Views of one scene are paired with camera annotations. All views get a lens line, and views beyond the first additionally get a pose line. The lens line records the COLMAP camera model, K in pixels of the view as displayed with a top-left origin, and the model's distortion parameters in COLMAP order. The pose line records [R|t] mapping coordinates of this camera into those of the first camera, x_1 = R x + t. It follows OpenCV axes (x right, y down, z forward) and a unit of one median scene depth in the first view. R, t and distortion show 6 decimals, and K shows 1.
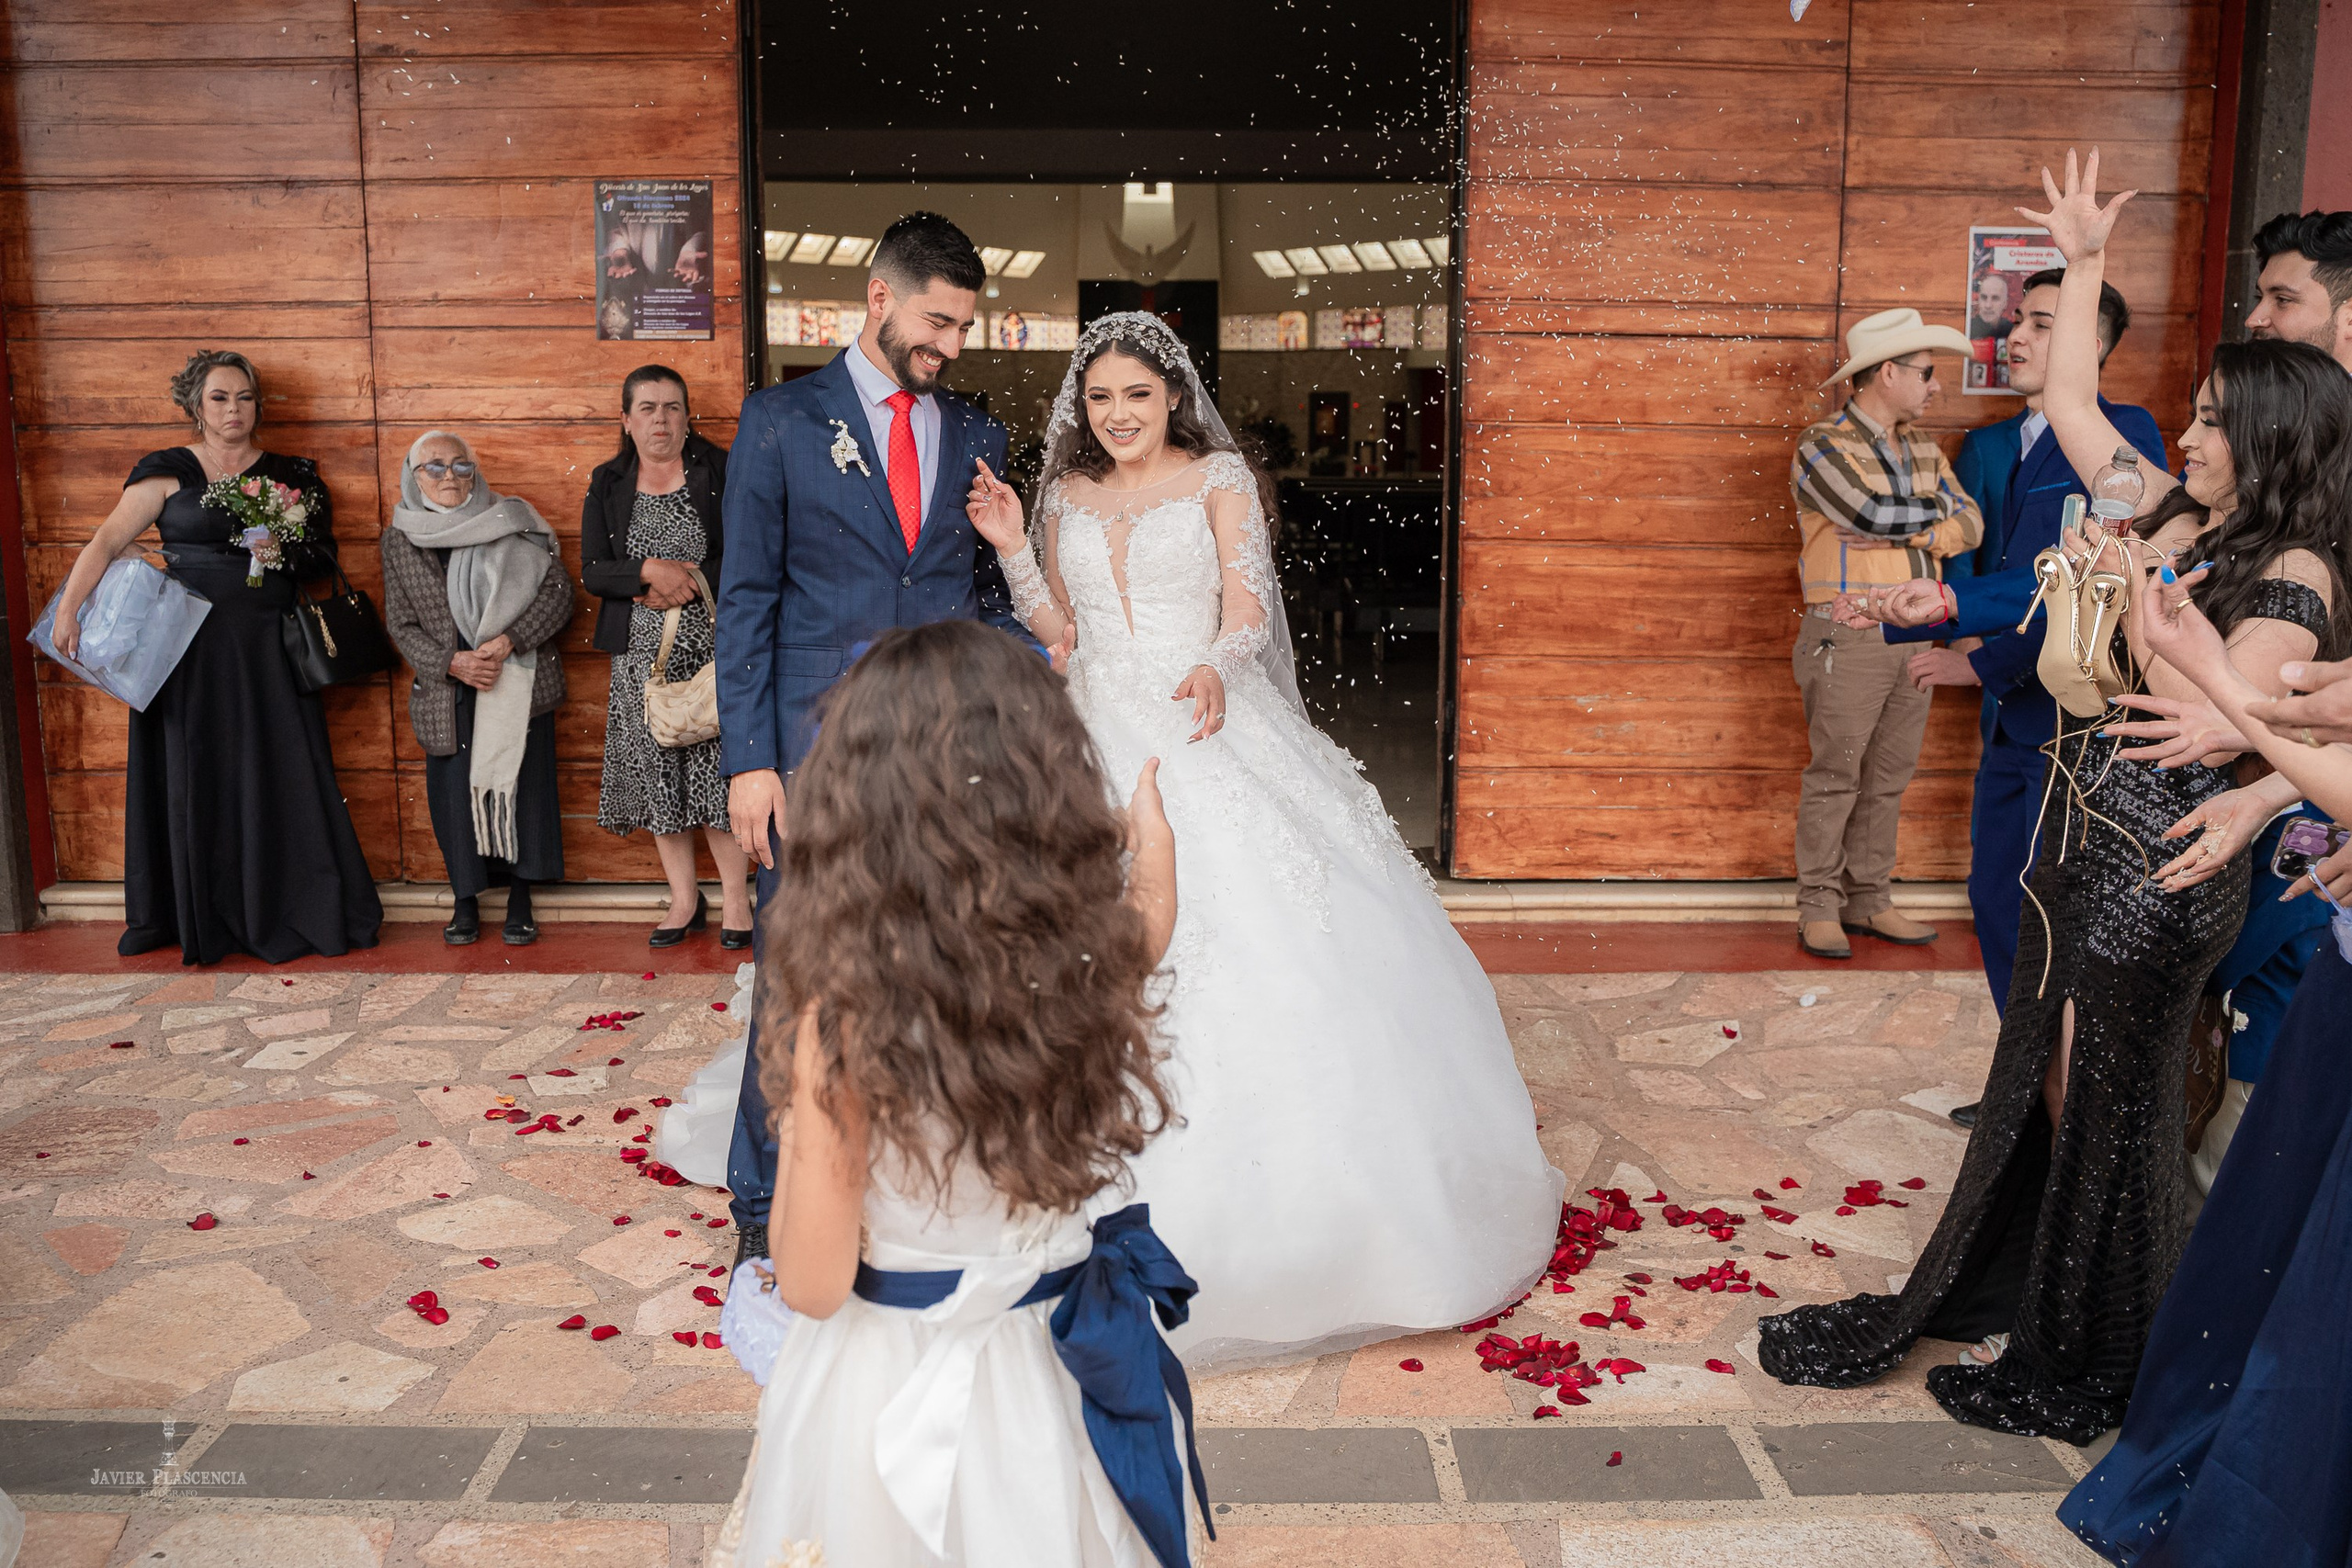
lens RADIAL K [[1978.0, 0, 1173.7], [0, 1978.0, 780.5], [0, 0, 1]] dist [-0.011083, -0.001423]
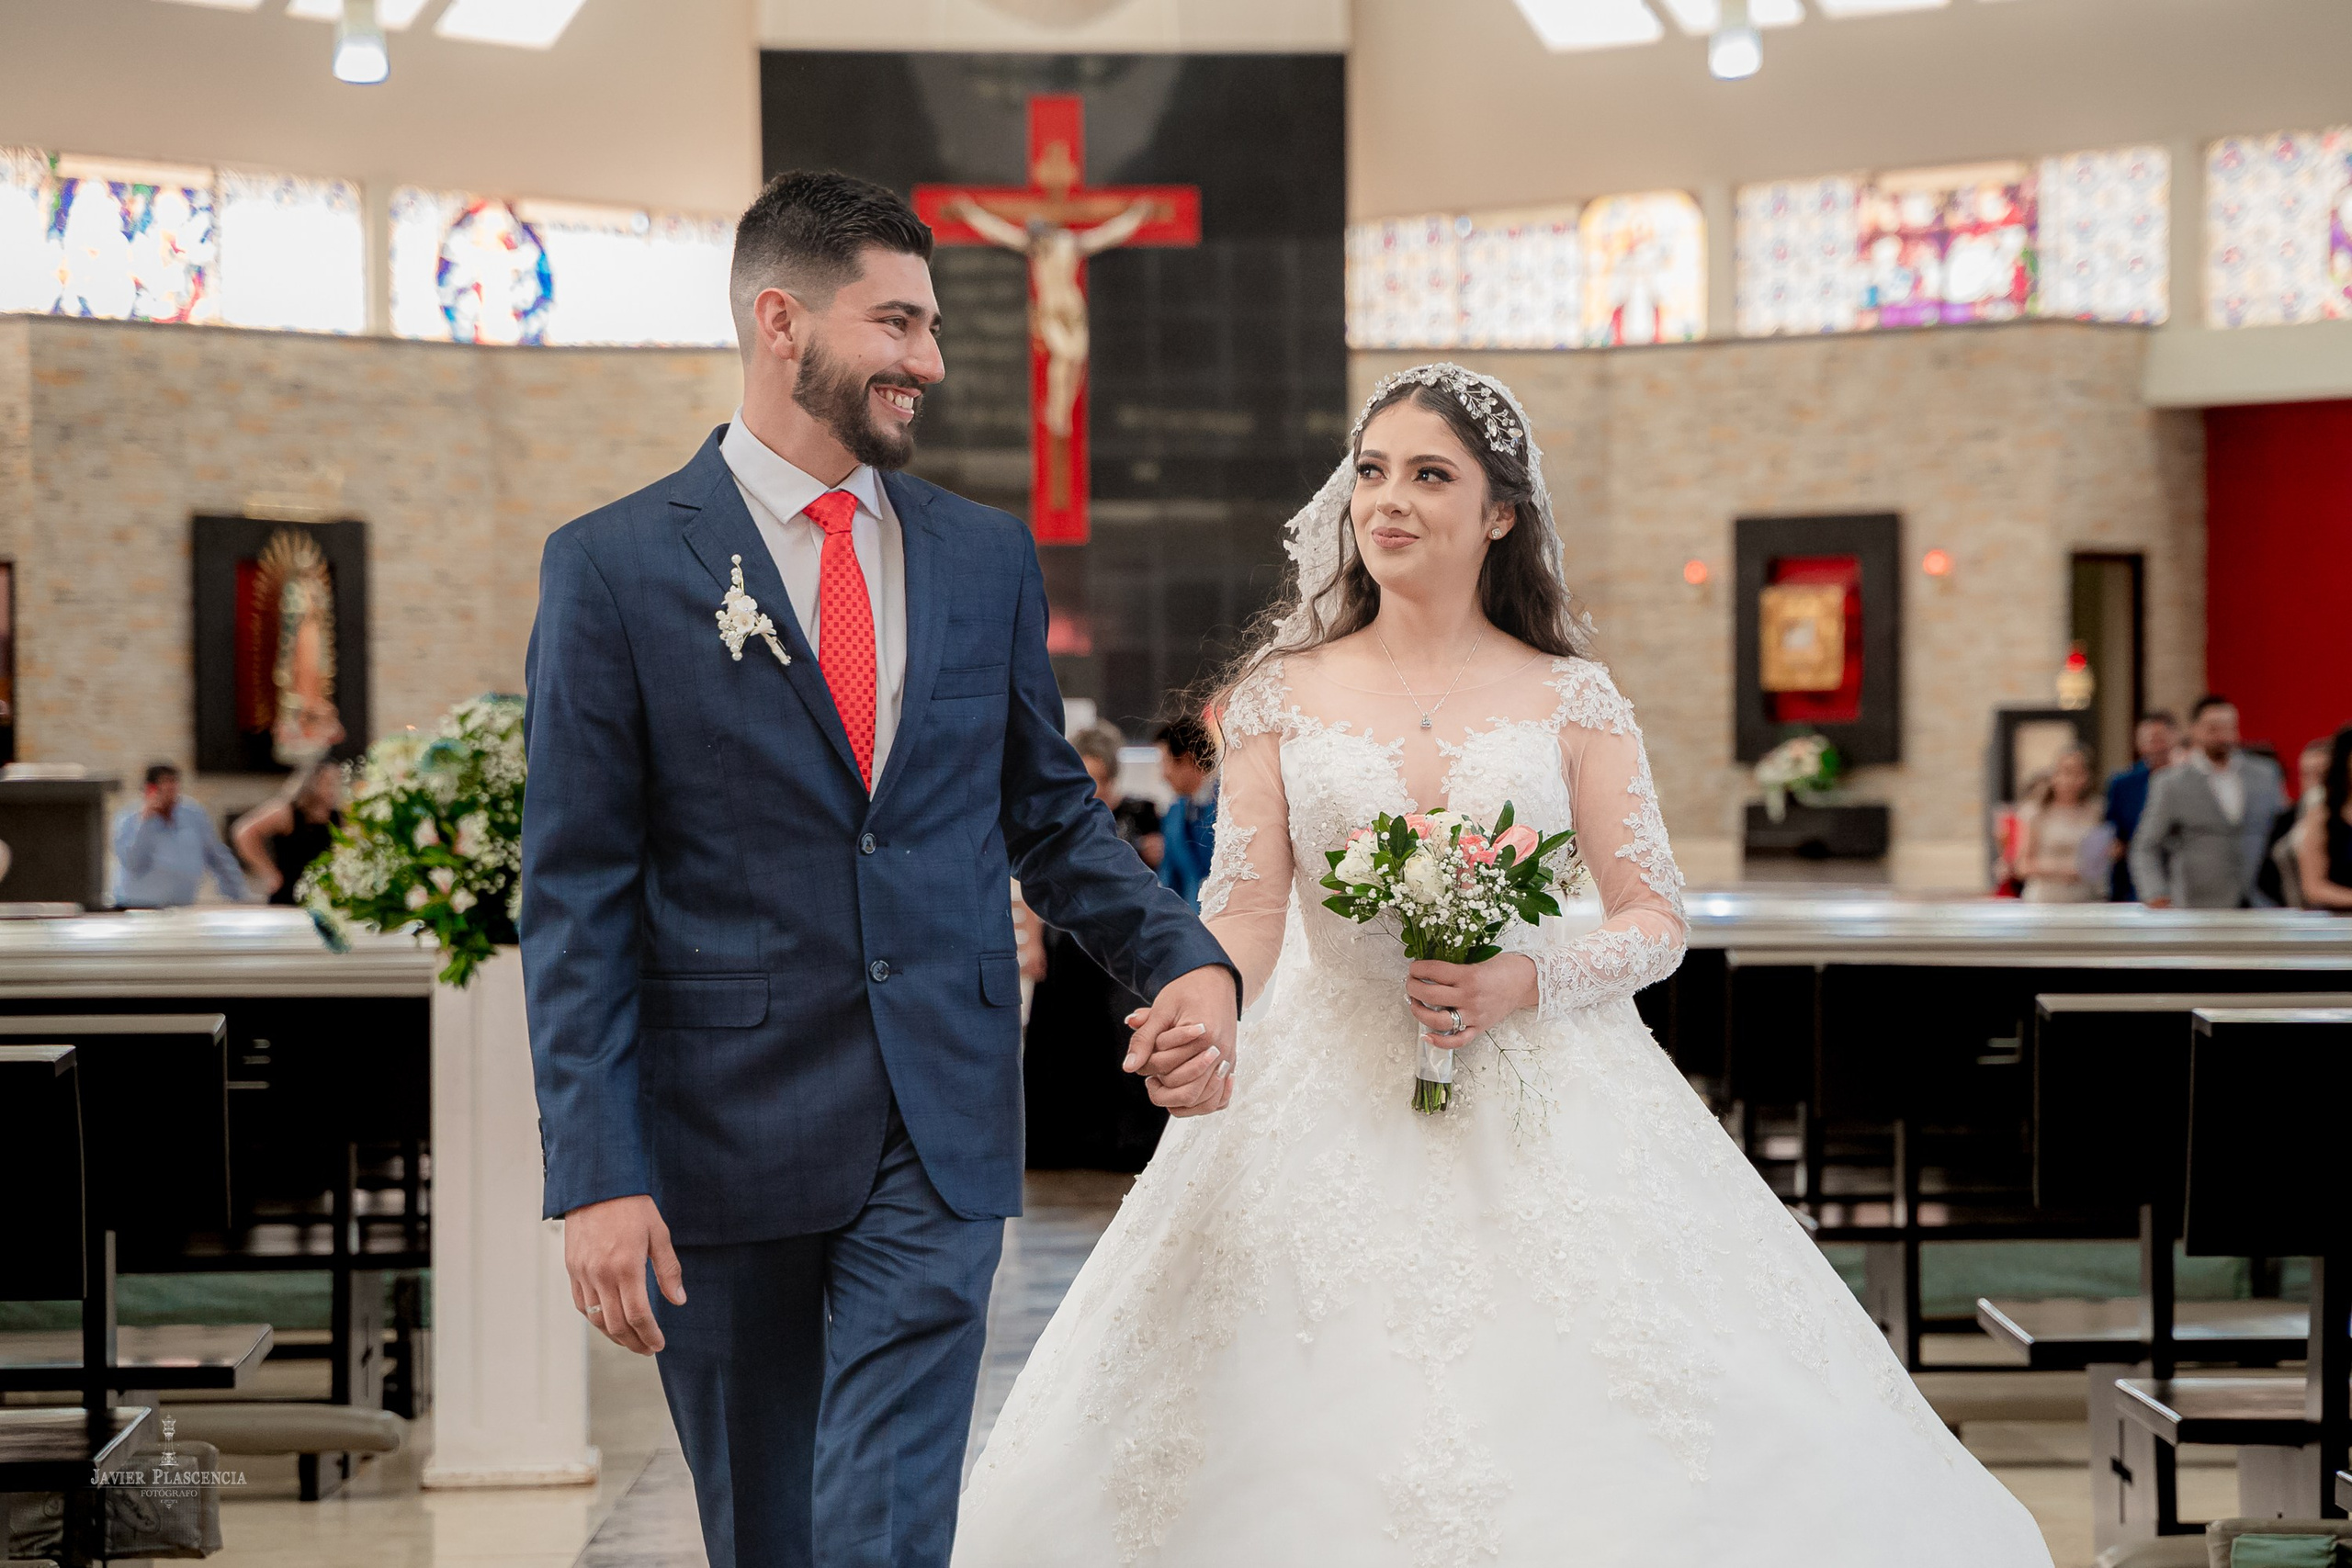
lens RADIAL K [[5182.1, 0, 1180.2], [0, 5182.1, 784.4], [0, 0, 1]] dist [0.109979, 0.000000]
pose [[0.999937, -0.000901, -0.011174, 0.010475], [-0.000831, 0.988062, -0.154056, -0.067572], [0.011180, 0.154056, 0.987999, 0.385004]]
